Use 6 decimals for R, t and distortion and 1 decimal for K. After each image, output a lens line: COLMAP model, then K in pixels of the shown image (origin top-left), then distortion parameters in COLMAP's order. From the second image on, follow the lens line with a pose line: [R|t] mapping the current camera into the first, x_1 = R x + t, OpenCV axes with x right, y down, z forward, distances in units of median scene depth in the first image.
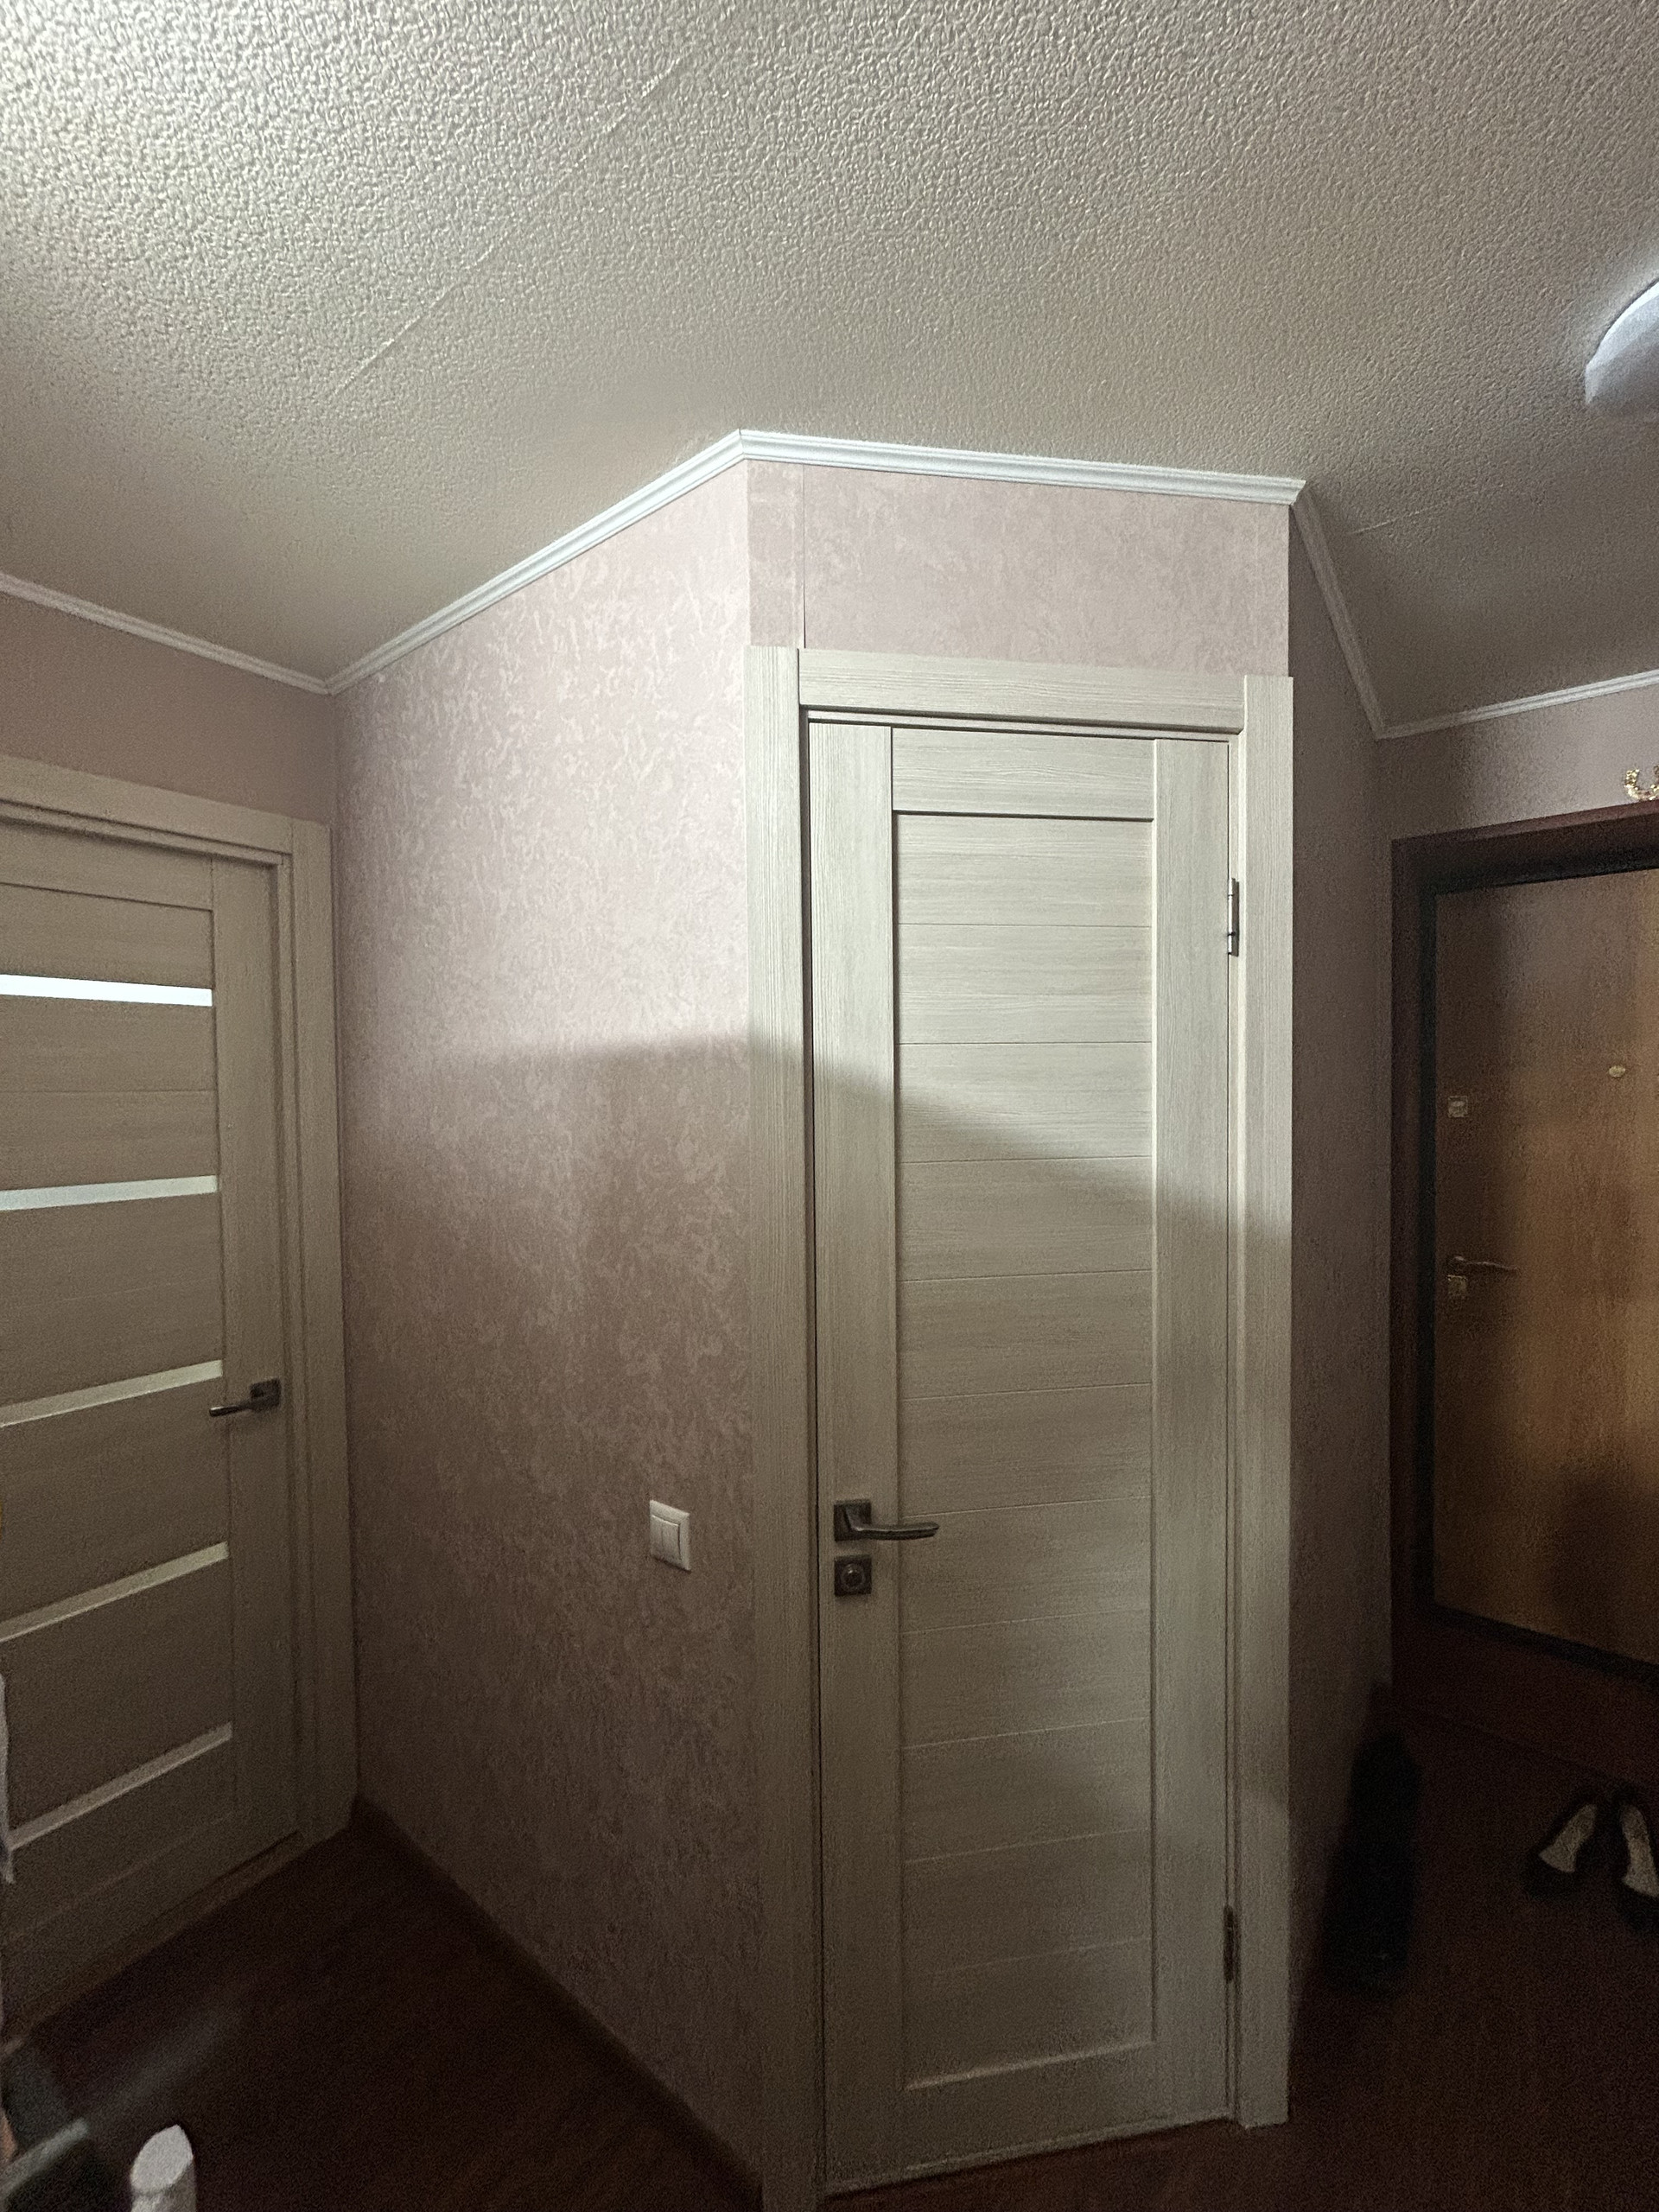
lens RADIAL K [[889.5, 0, 830.1], [0, 889.5, 1110.4], [0, 0, 1]] dist [0.000418, 0.000297]
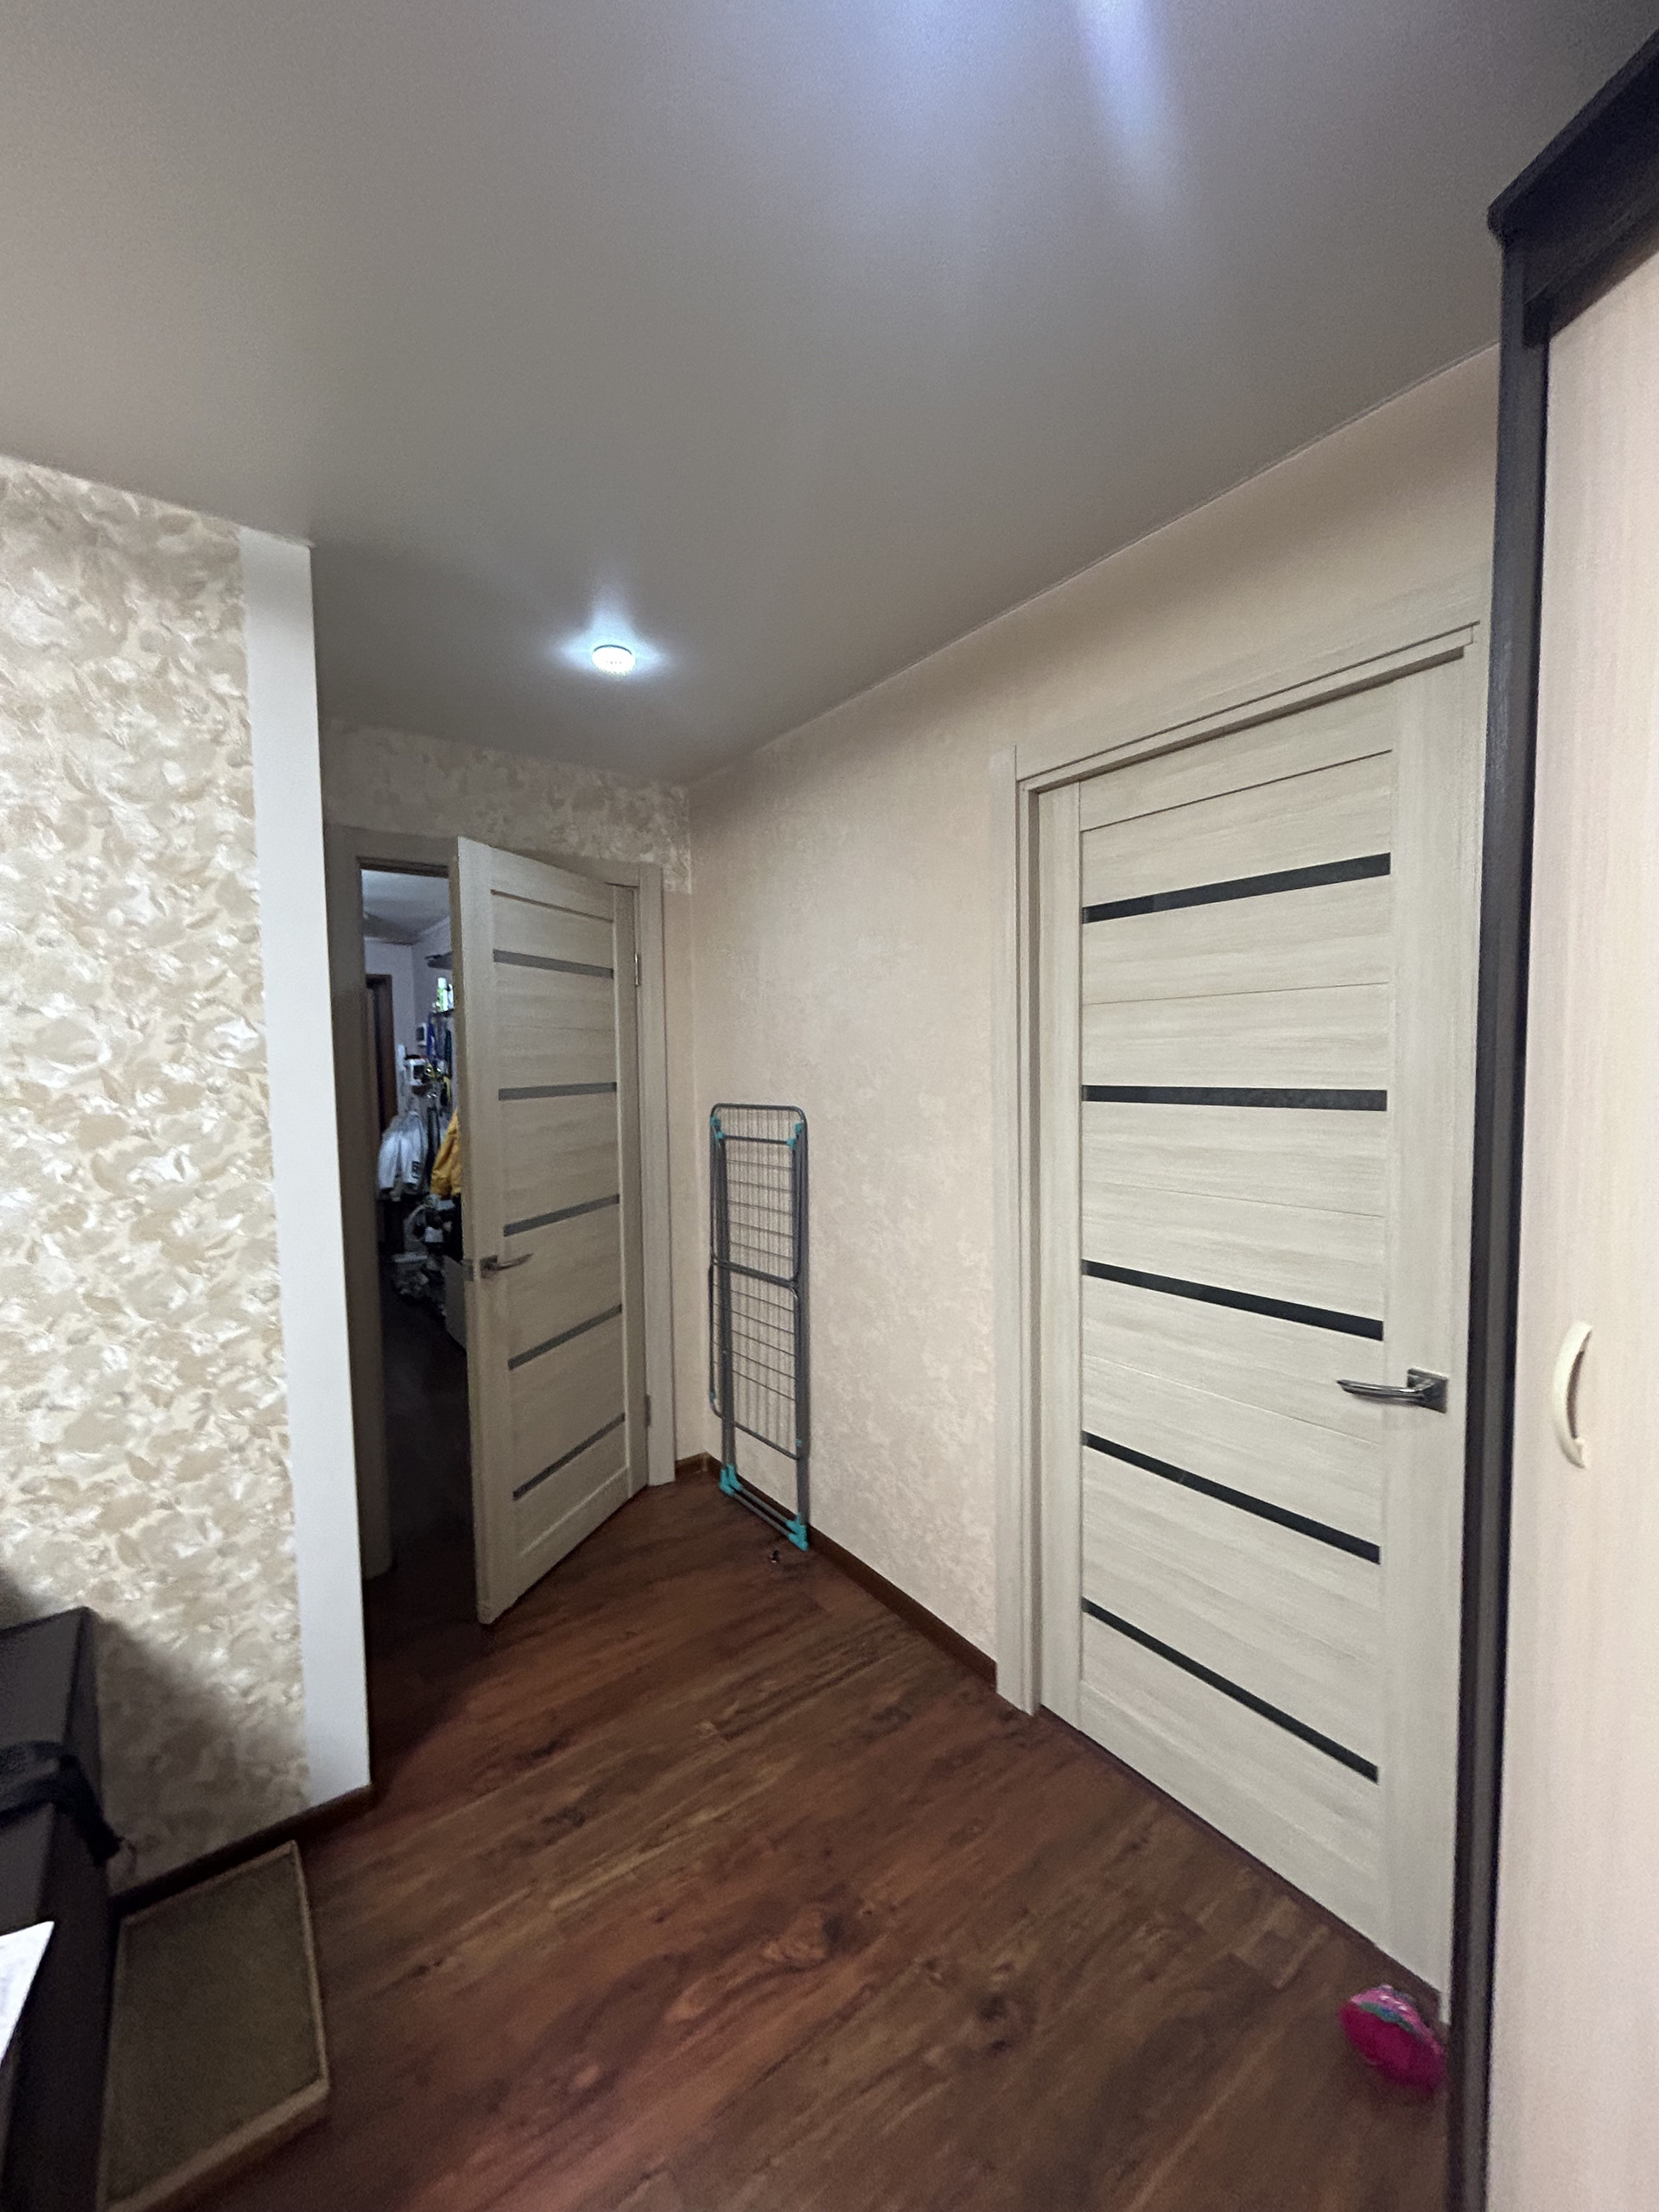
lens RADIAL K [[889.5, 0, 834.7], [0, 889.5, 1102.3], [0, 0, 1]] dist [0.000418, 0.000297]
pose [[0.957945, 0.000554, -0.286950, 0.077161], [0.004004, 0.999875, 0.015299, -0.232177], [0.286923, -0.015805, 0.957823, -0.610818]]
